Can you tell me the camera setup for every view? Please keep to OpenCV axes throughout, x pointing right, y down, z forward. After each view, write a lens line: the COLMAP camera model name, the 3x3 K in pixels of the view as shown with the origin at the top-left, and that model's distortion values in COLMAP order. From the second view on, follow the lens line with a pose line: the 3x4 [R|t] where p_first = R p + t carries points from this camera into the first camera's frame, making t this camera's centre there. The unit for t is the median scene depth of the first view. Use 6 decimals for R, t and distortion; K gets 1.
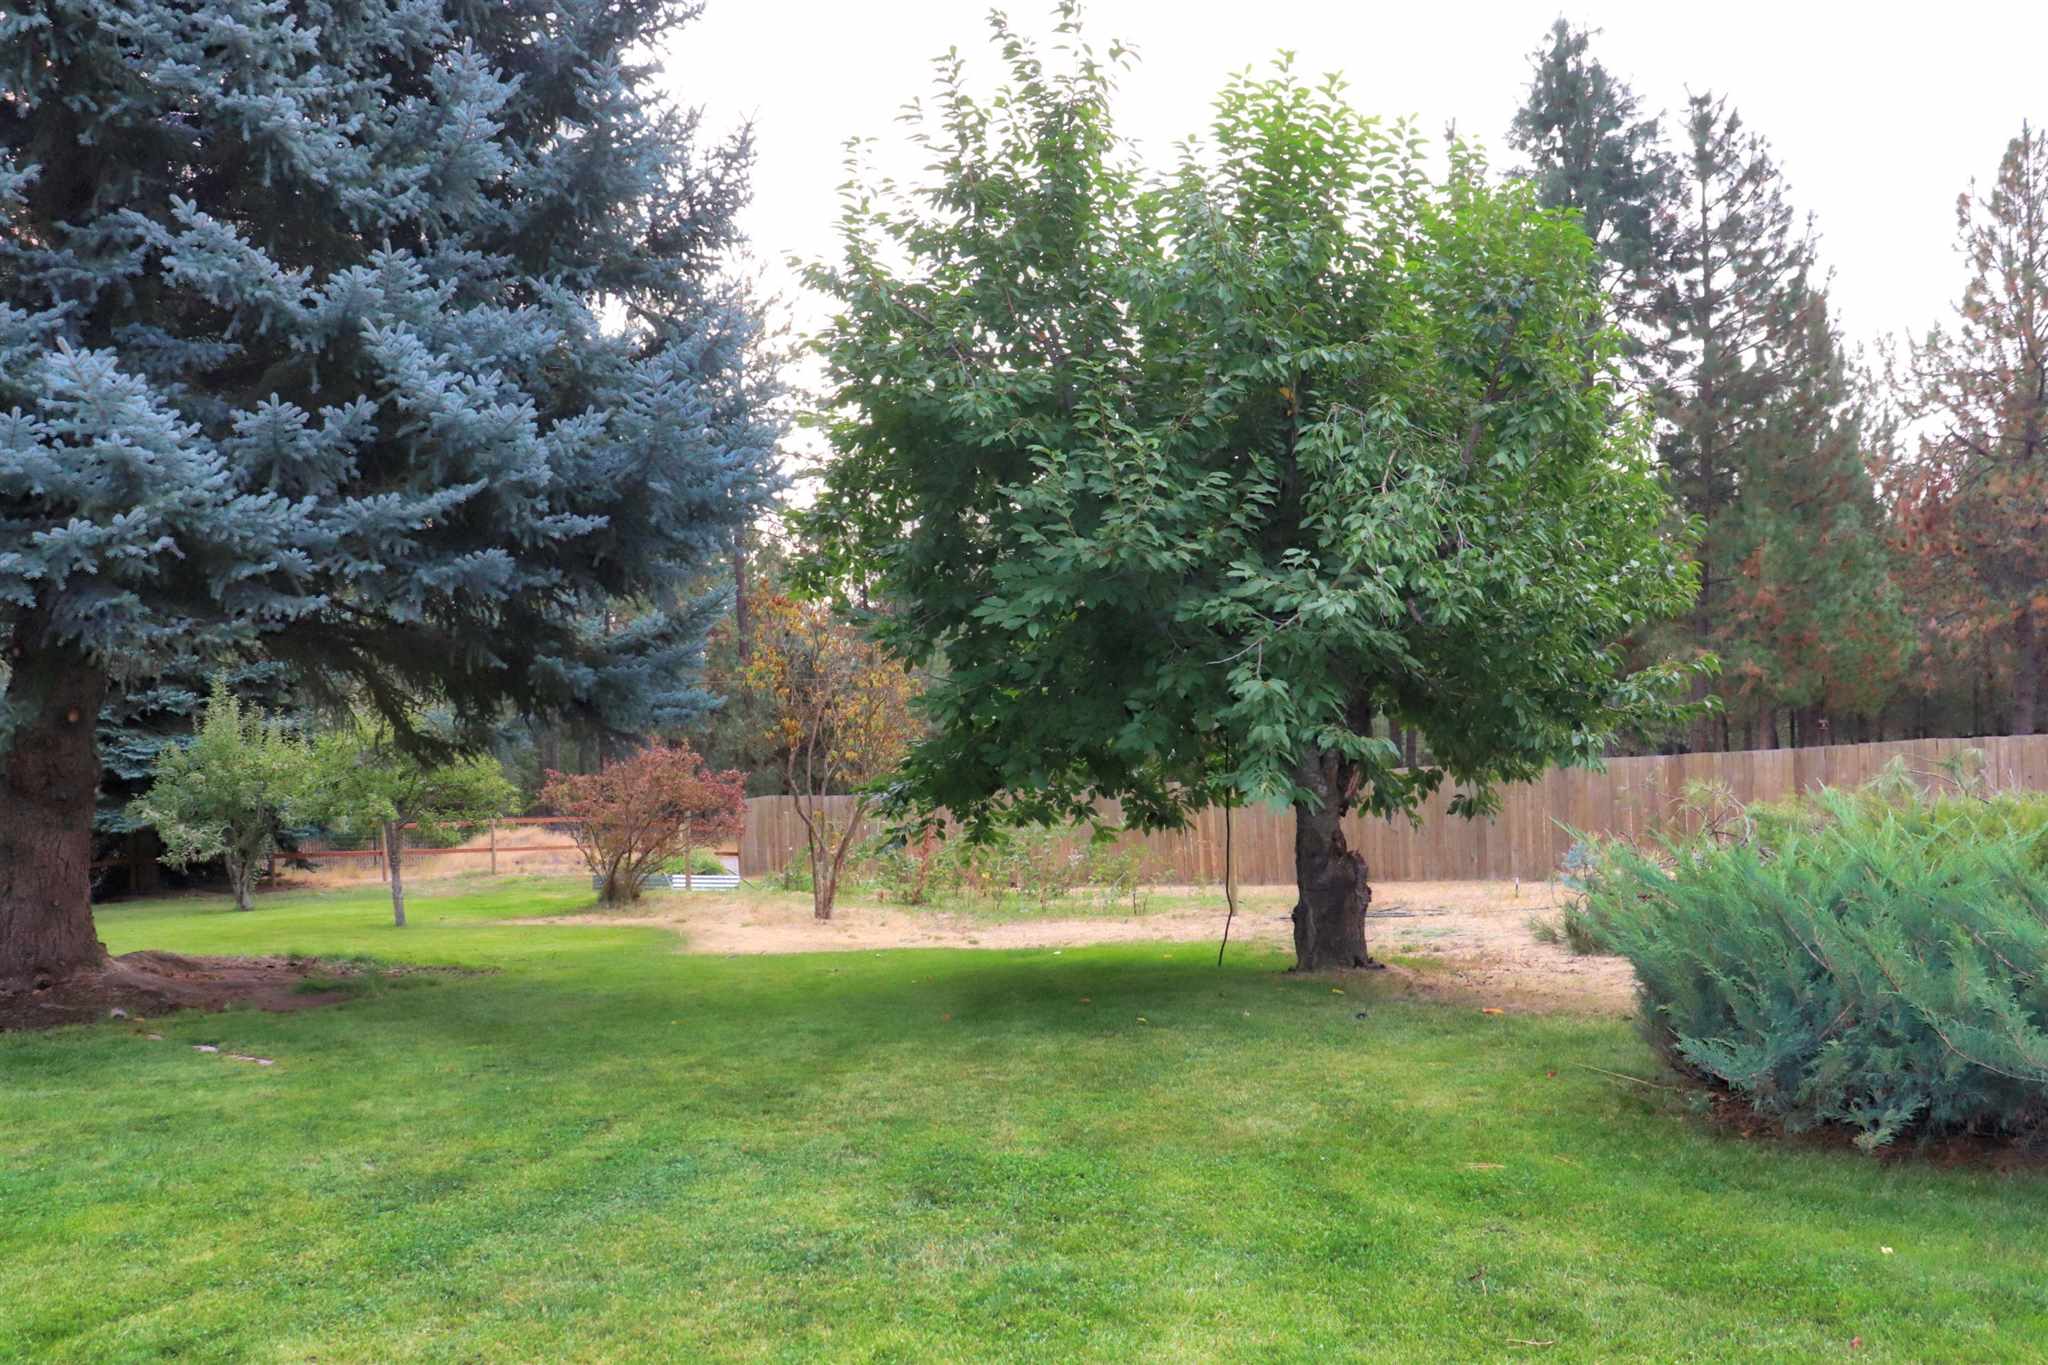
lens RADIAL K [[1726.5, 0, 1026.5], [0, 1726.5, 686.8], [0, 0, 1]] dist [-0.161294, 0.158524]
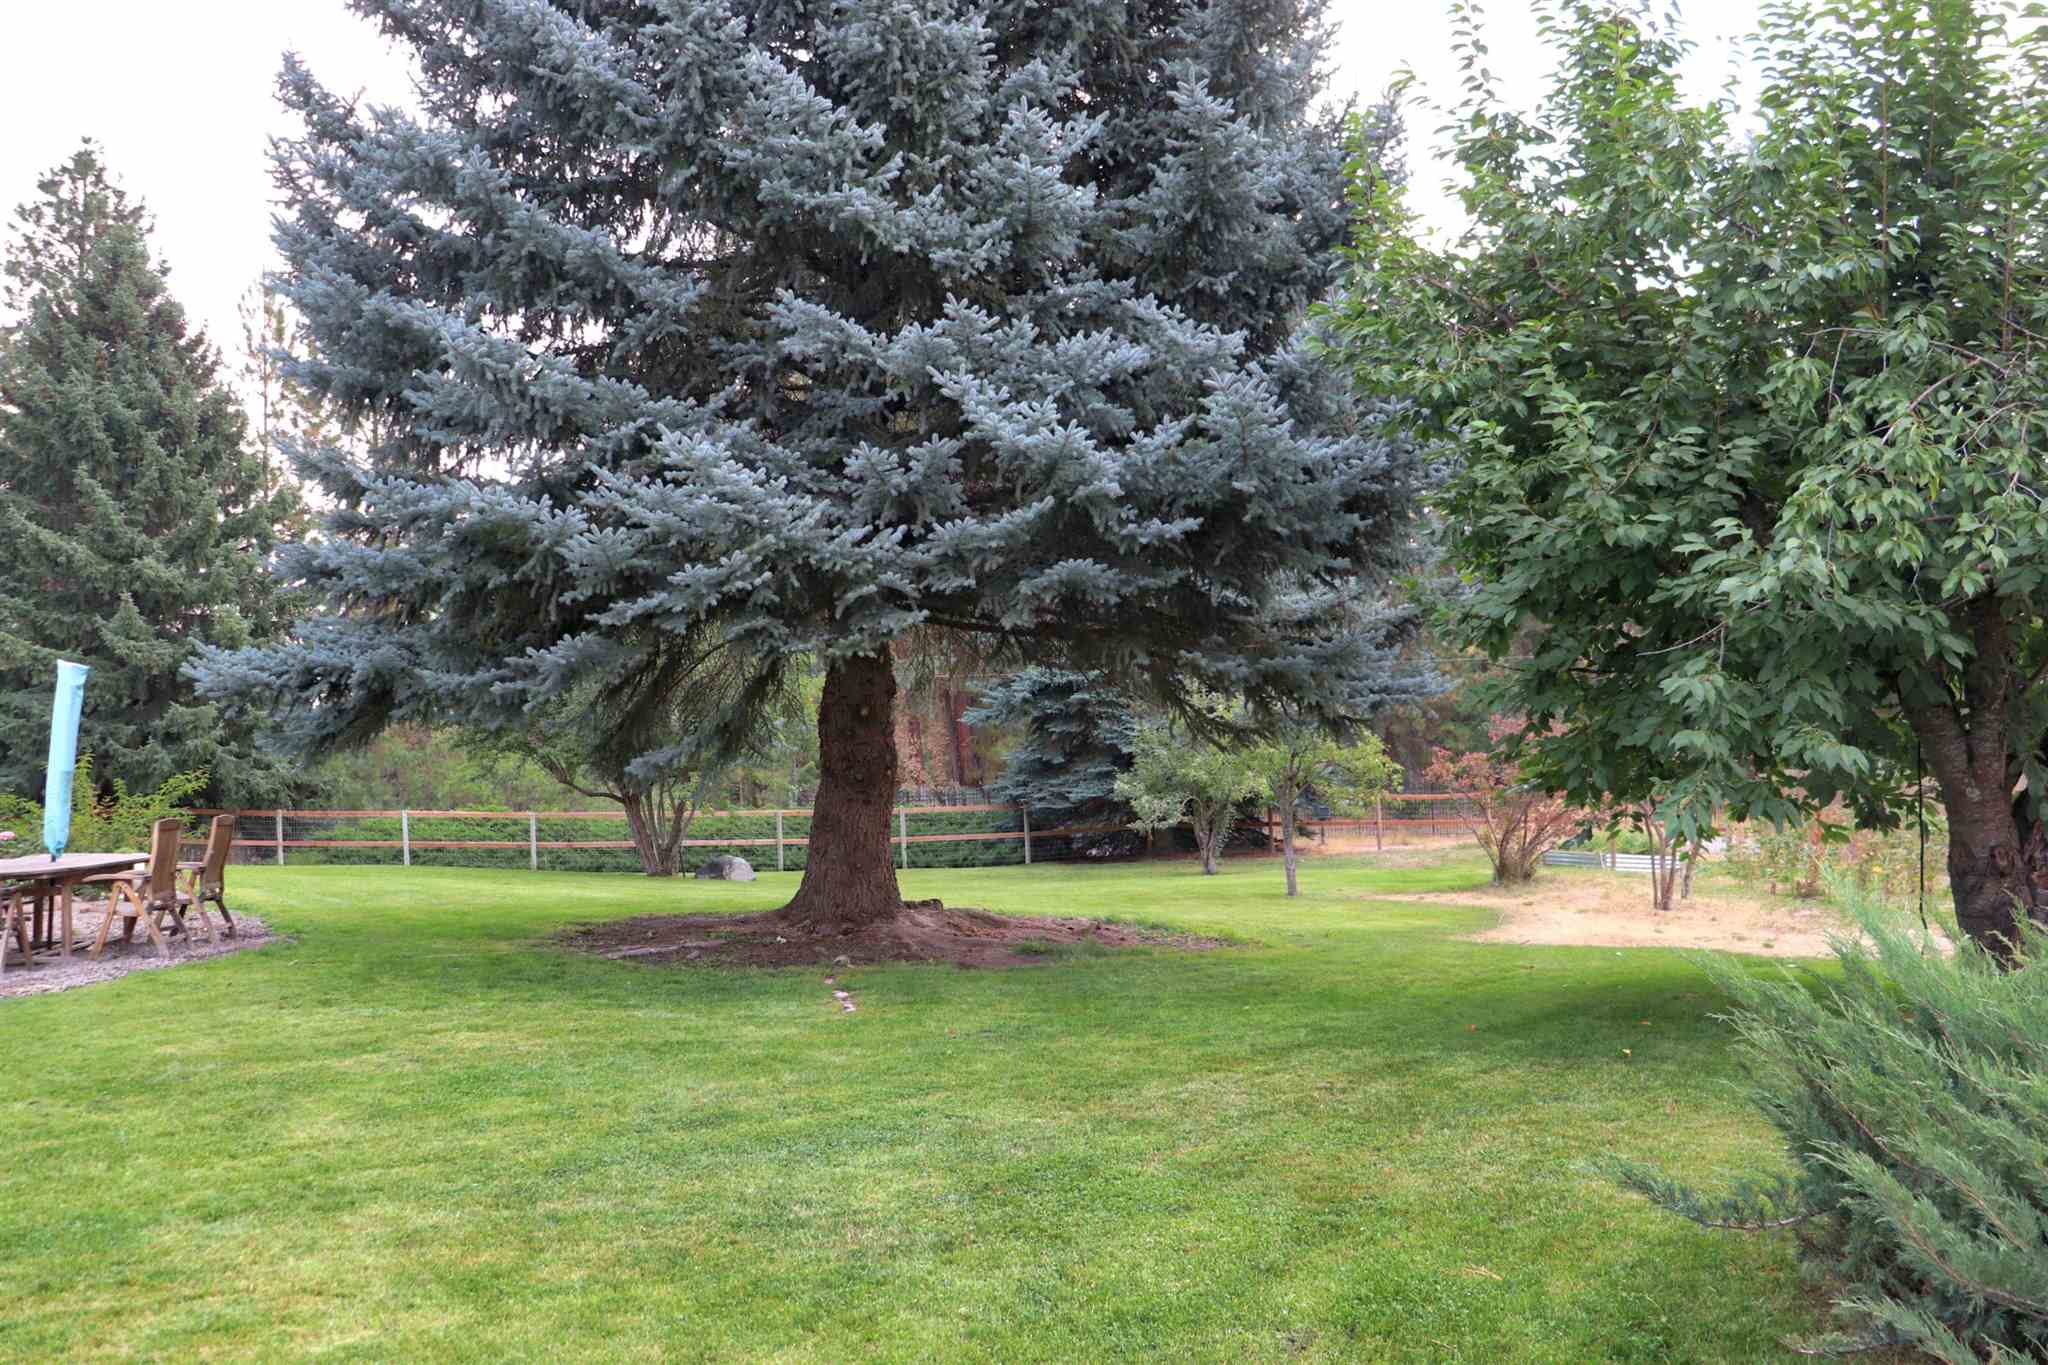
lens RADIAL K [[1726.5, 0, 1022.2], [0, 1726.5, 691.1], [0, 0, 1]] dist [-0.161294, 0.158524]
pose [[0.779316, -0.013326, -0.626490, 0.358896], [0.028190, 0.999507, 0.013807, -0.013273], [0.625997, -0.028421, 0.779307, 0.120923]]
